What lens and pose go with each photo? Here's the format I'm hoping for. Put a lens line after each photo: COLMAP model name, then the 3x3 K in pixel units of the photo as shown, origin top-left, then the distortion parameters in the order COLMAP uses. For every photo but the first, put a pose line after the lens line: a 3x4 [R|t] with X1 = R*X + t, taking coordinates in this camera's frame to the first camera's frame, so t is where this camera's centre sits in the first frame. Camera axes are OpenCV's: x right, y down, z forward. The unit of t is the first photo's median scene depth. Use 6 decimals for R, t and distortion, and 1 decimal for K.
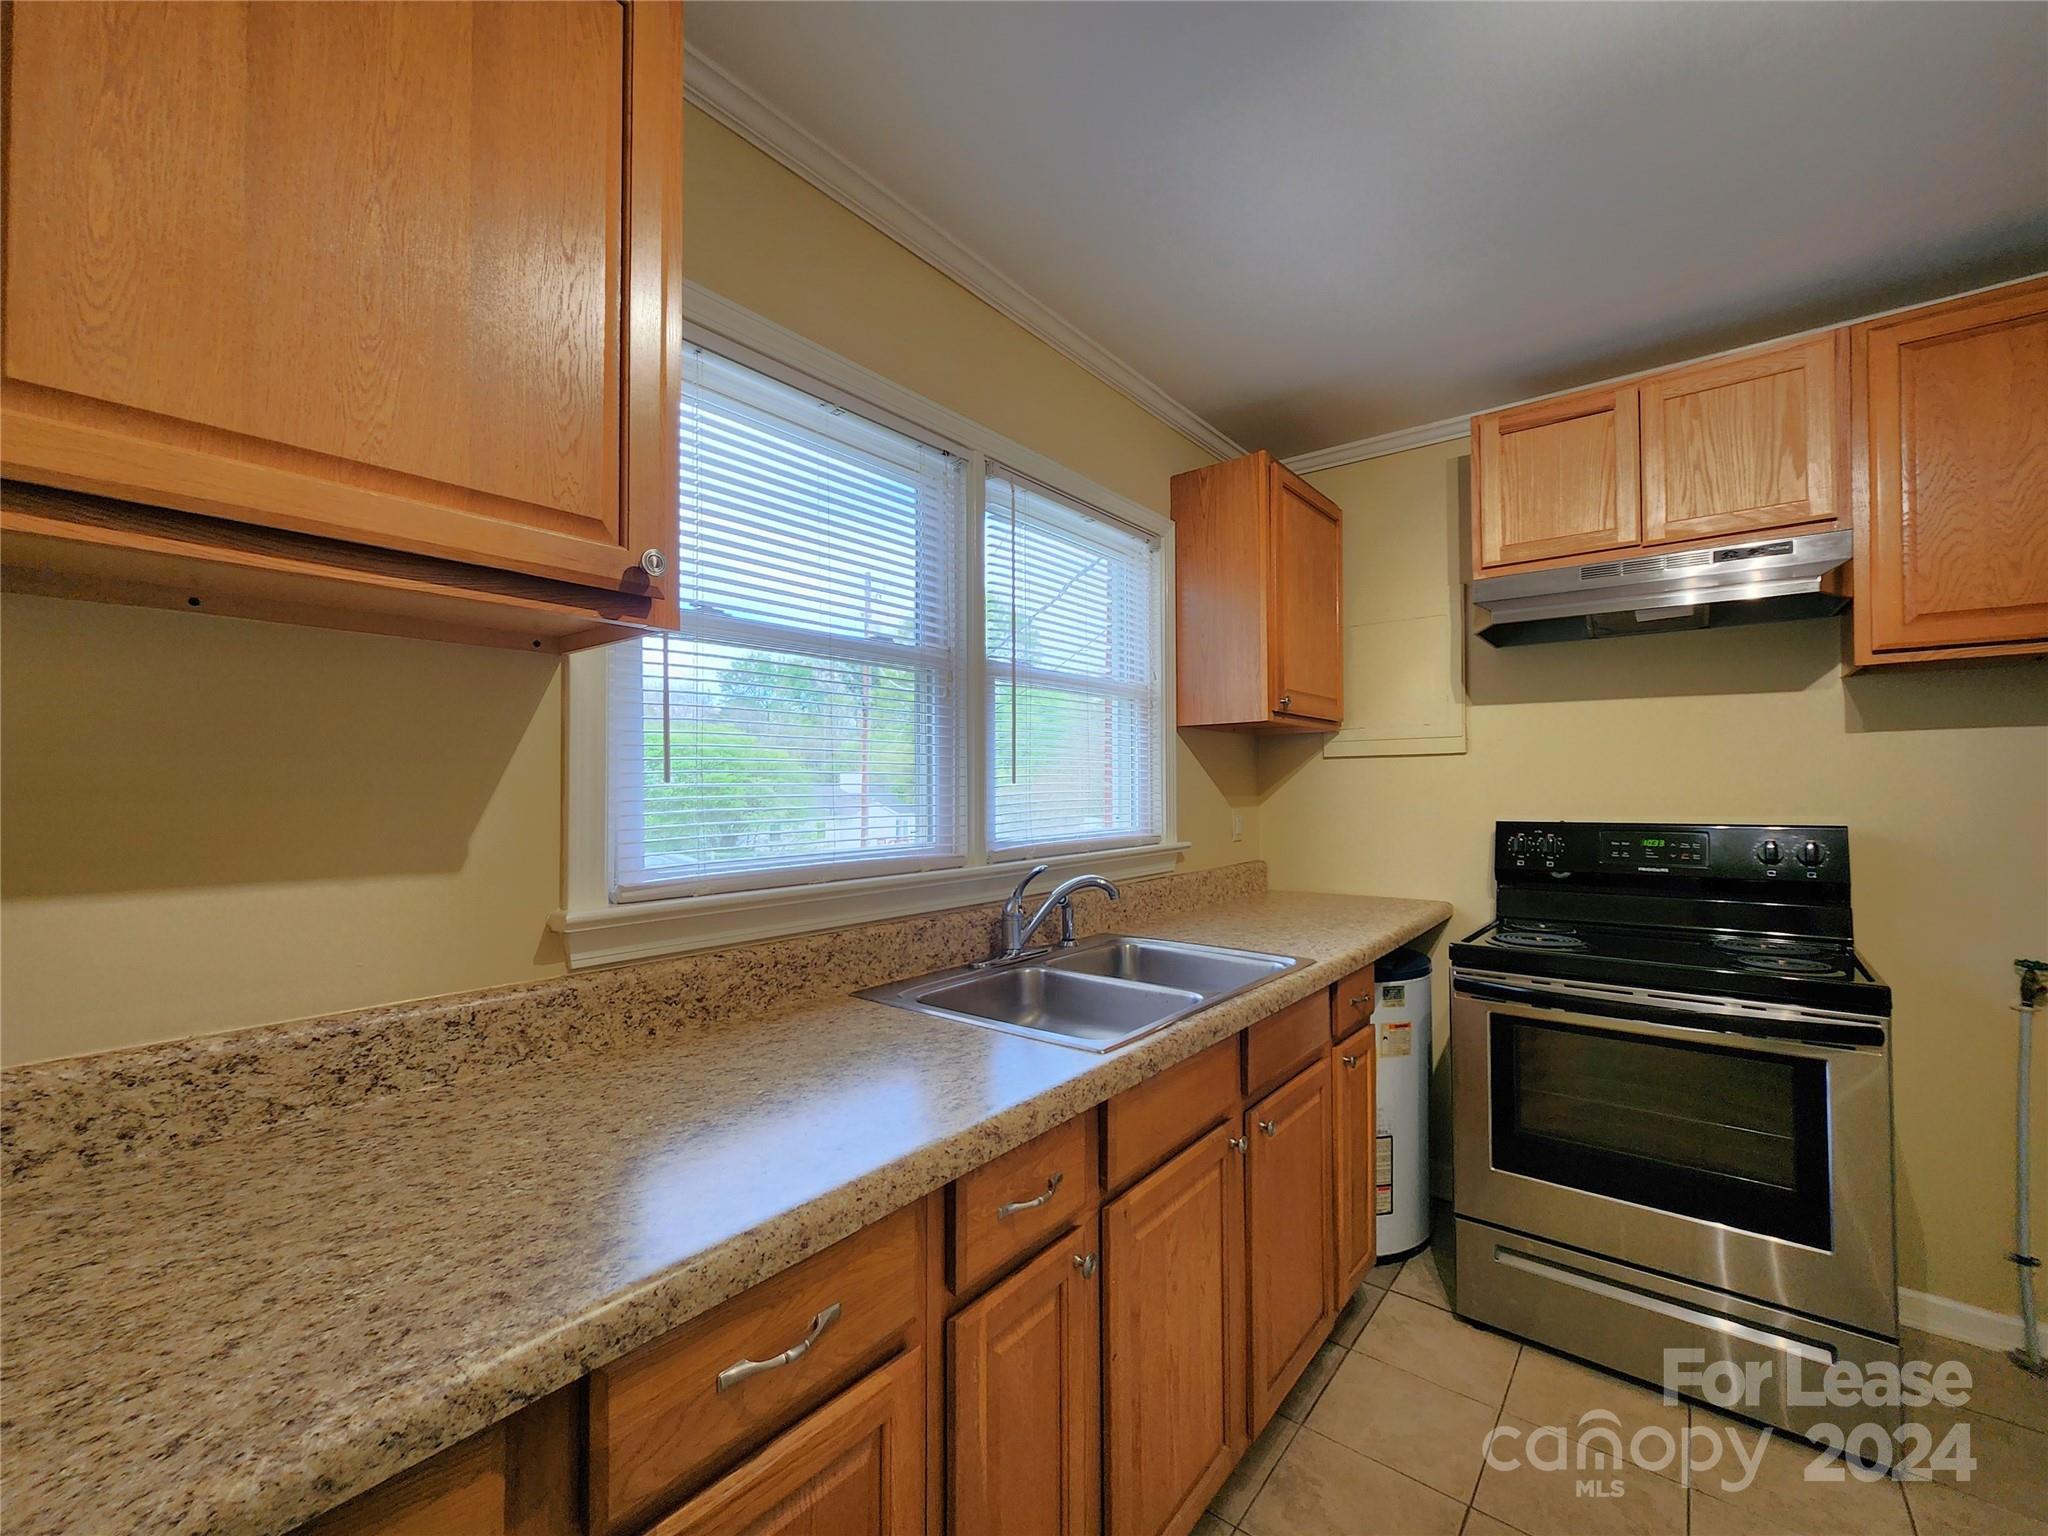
lens RADIAL K [[844.4, 0, 1019.6], [0, 844.4, 775.2], [0, 0, 1]] dist [0.000813, 0.000002]
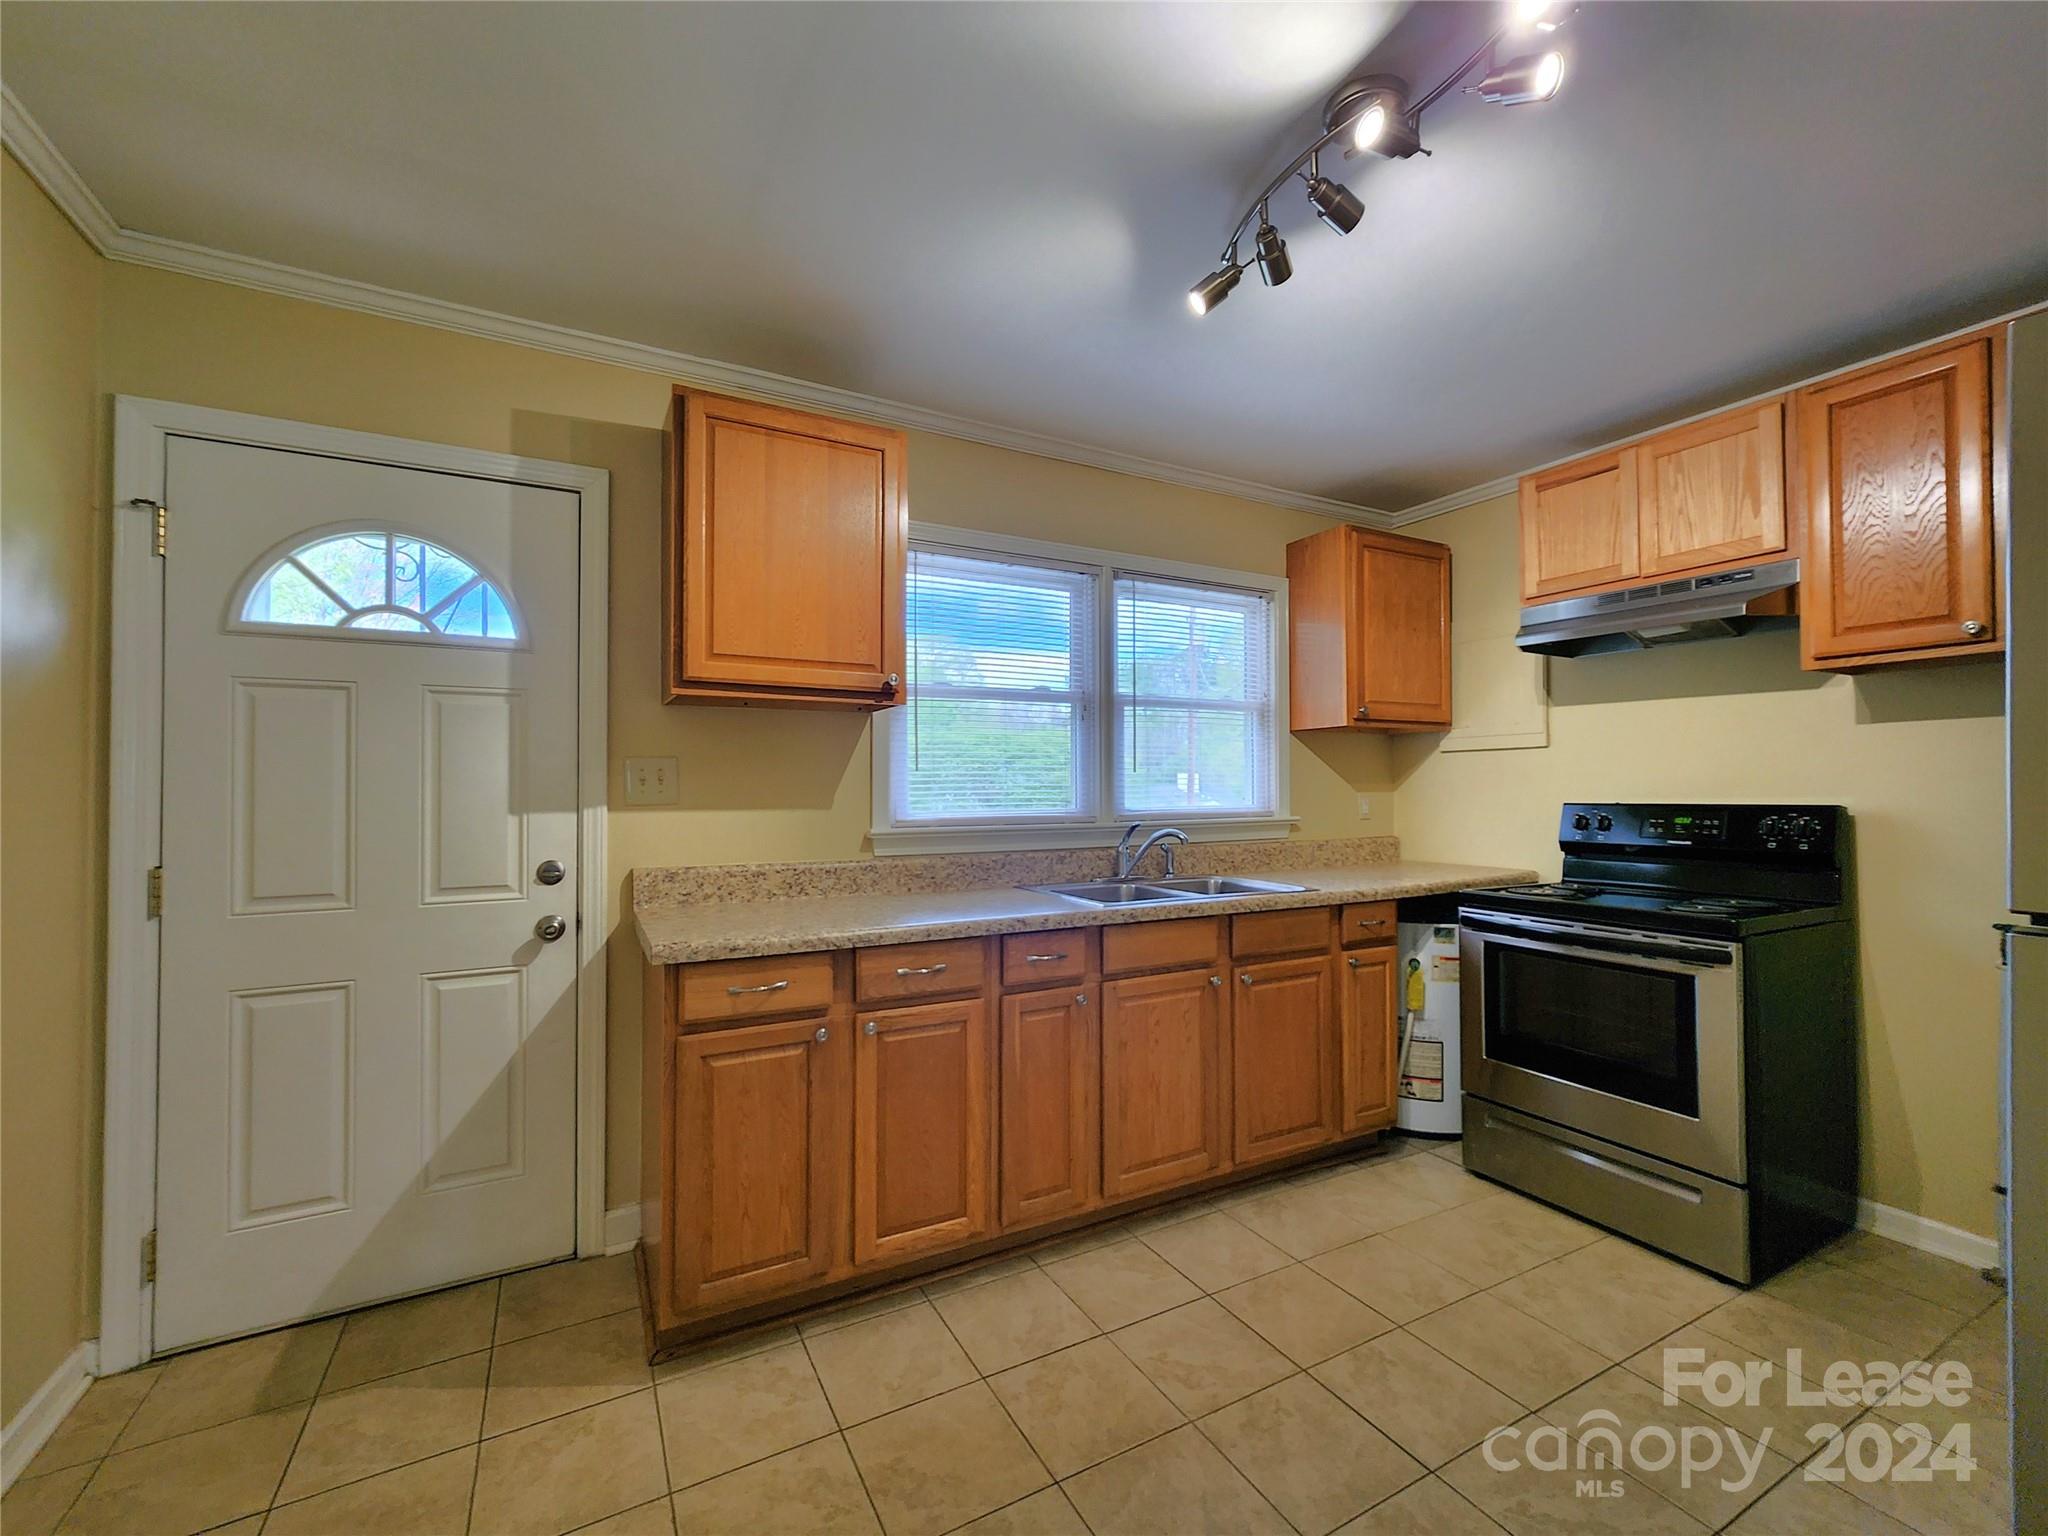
lens RADIAL K [[845.0, 0, 1014.8], [0, 845.0, 773.2], [0, 0, 1]] dist [0.000561, 0.000030]
pose [[0.917974, -0.005683, -0.396599, 0.431659], [0.005844, 0.999983, -0.000803, 0.011459], [0.396596, -0.001580, 0.917992, -0.556769]]
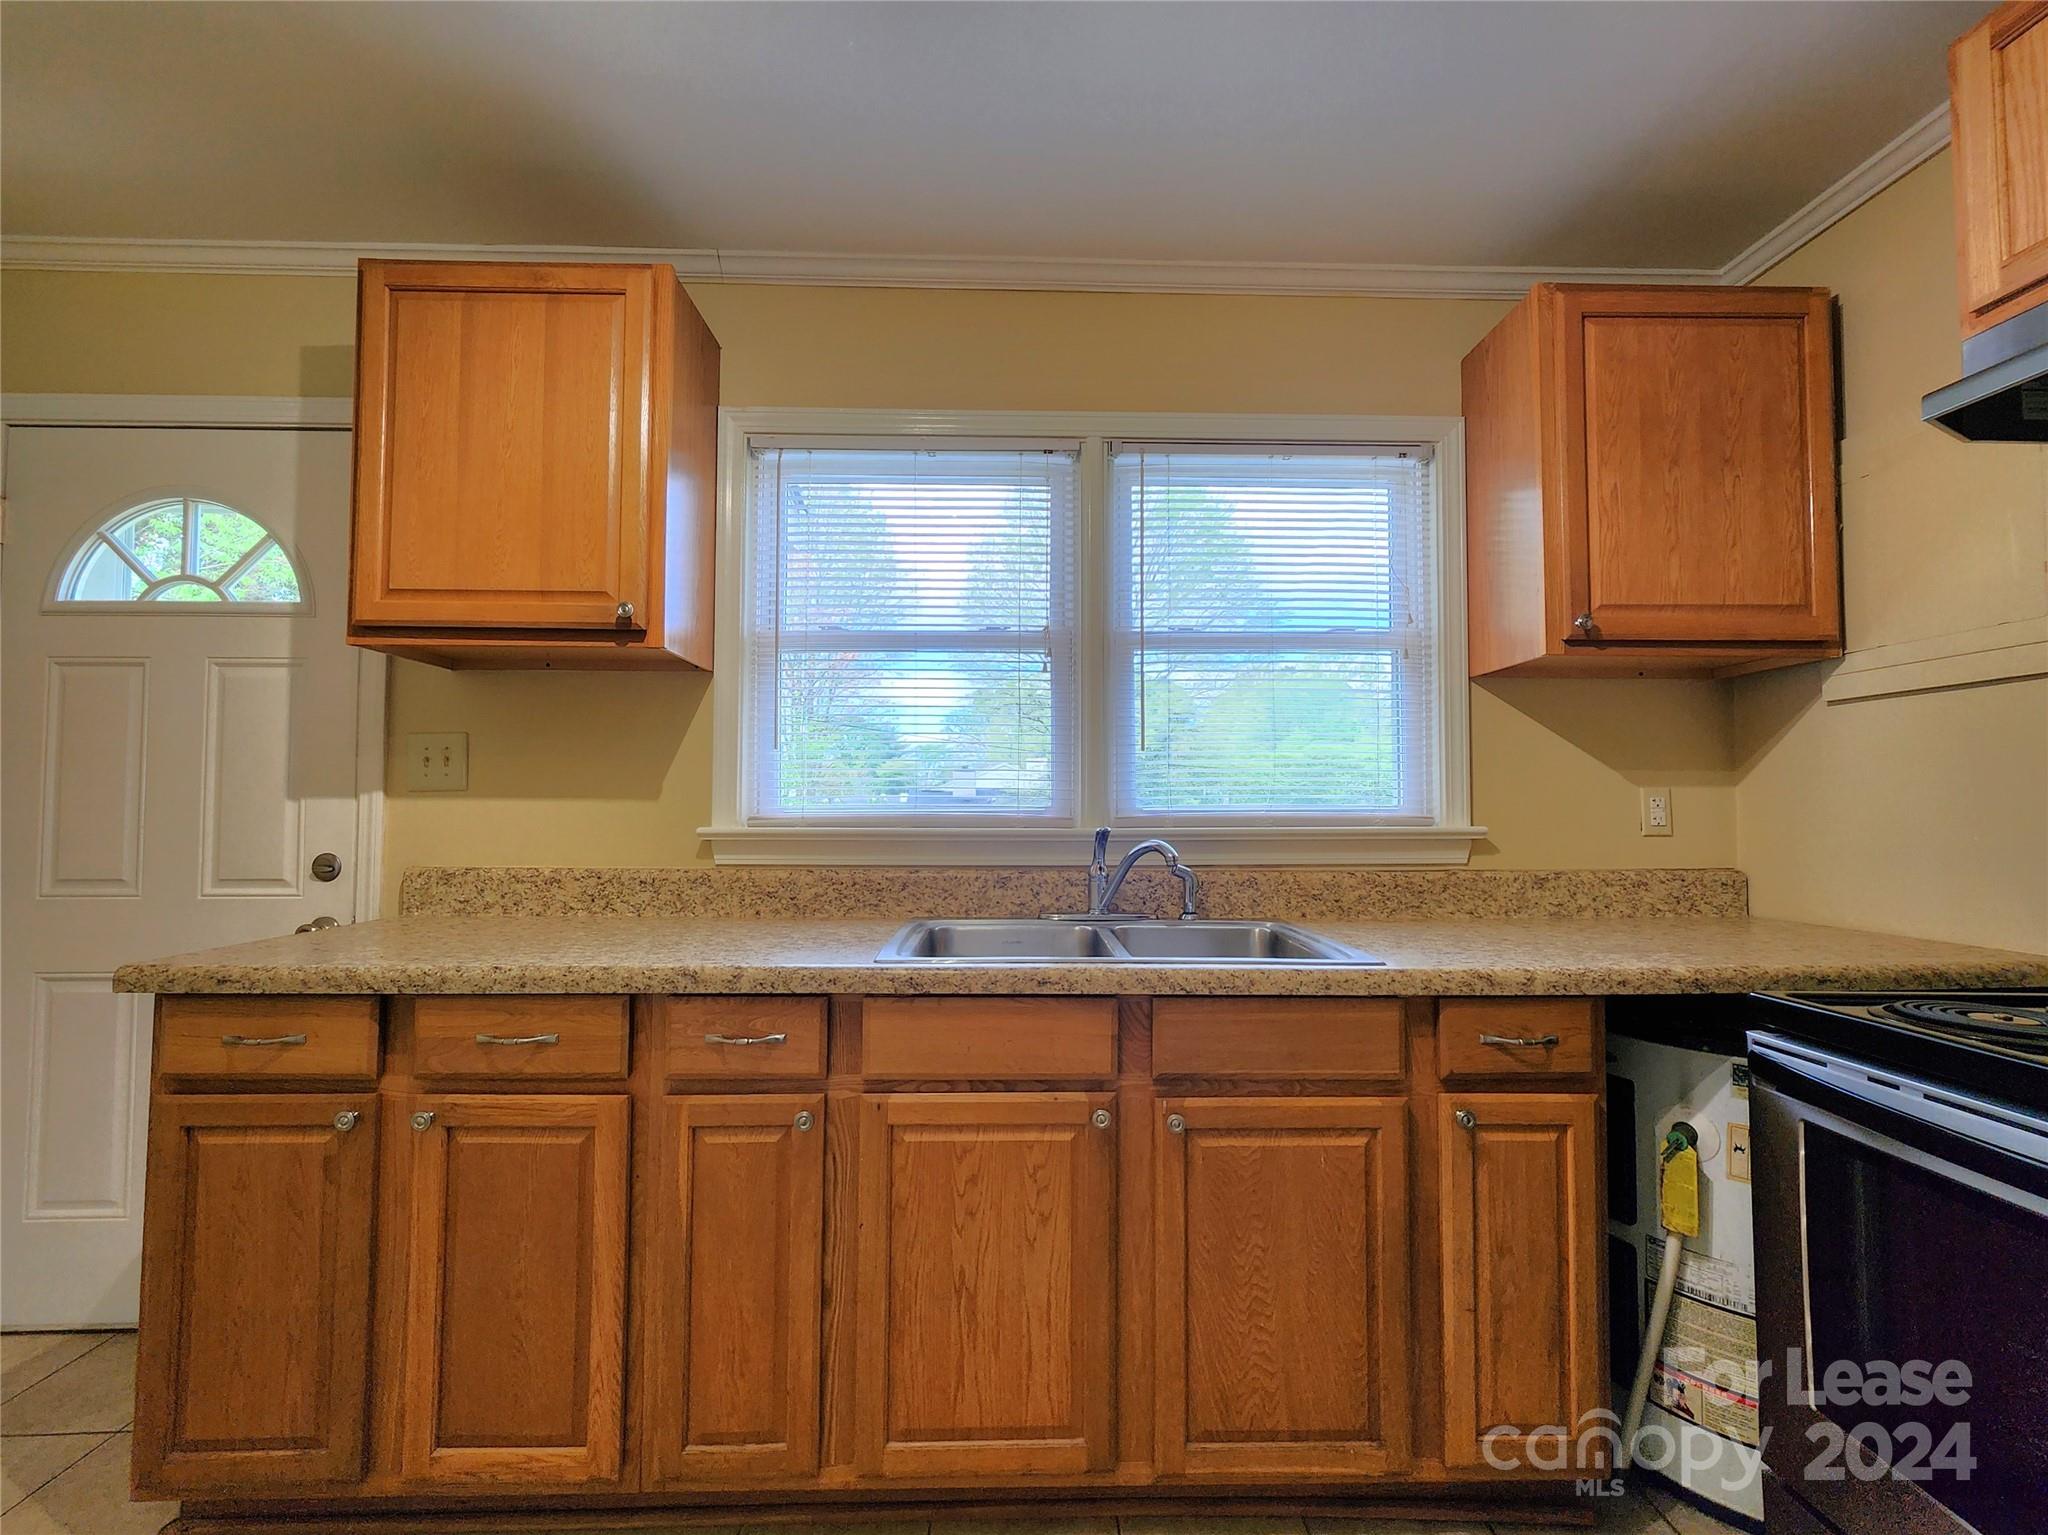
lens RADIAL K [[844.4, 0, 1019.6], [0, 844.4, 774.7], [0, 0, 1]] dist [0.000813, 0.000002]
pose [[0.644723, -0.023619, -0.764051, 0.694222], [0.006575, 0.999657, -0.025355, 0.065249], [0.764388, 0.011324, 0.644657, 0.254504]]
